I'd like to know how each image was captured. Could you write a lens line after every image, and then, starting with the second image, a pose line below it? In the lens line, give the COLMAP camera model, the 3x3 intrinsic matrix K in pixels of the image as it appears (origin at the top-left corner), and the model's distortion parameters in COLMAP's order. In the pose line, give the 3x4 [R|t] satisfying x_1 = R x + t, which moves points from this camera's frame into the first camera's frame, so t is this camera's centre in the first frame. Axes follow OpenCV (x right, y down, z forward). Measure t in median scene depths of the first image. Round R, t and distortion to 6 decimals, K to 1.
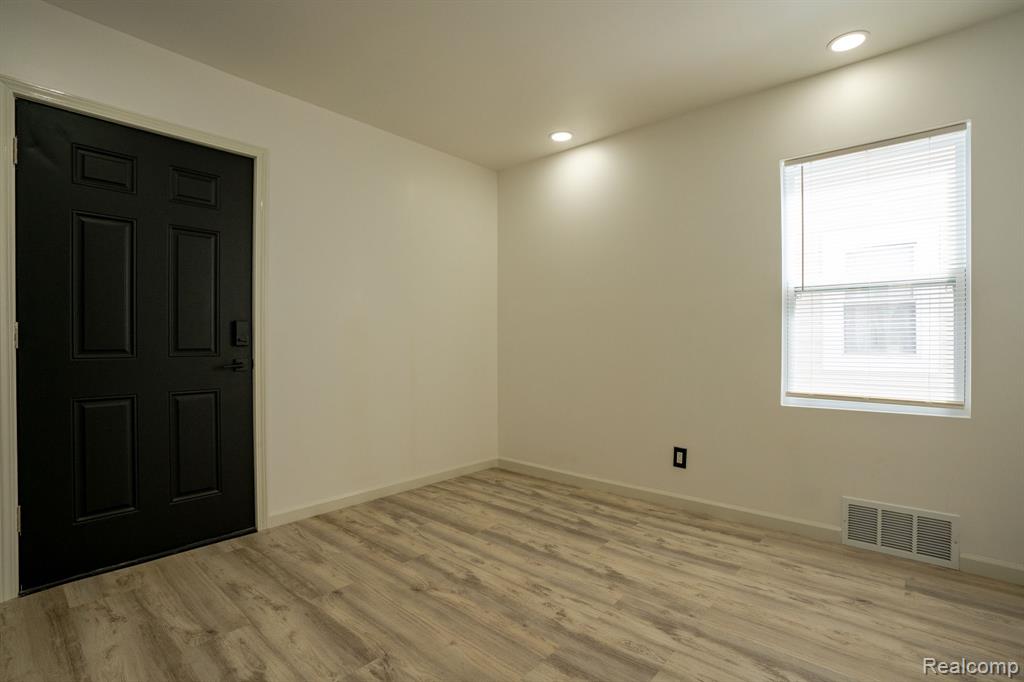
lens RADIAL K [[471.1, 0, 509.7], [0, 471.1, 345.5], [0, 0, 1]] dist [-0.039054, 0.009315]
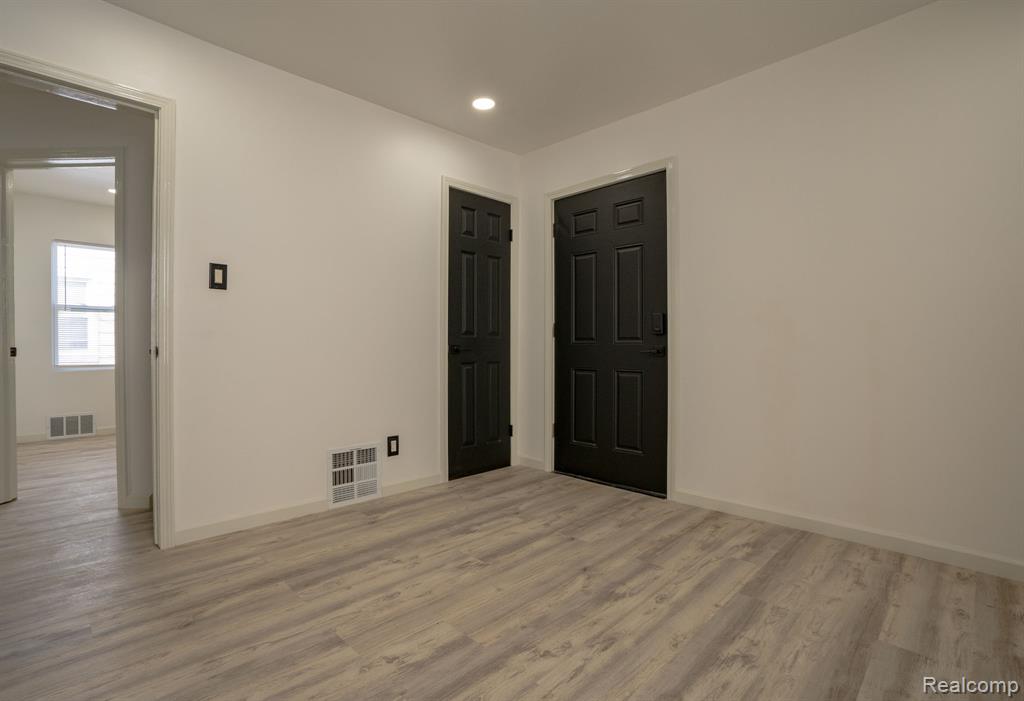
lens RADIAL K [[492.9, 0, 503.9], [0, 492.9, 347.0], [0, 0, 1]] dist [-0.017137, 0.000868]
pose [[-0.068465, -0.001956, -0.997652, 0.738565], [-0.004068, 0.999990, -0.001681, 0.041821], [0.997645, 0.003943, -0.068473, 0.762893]]
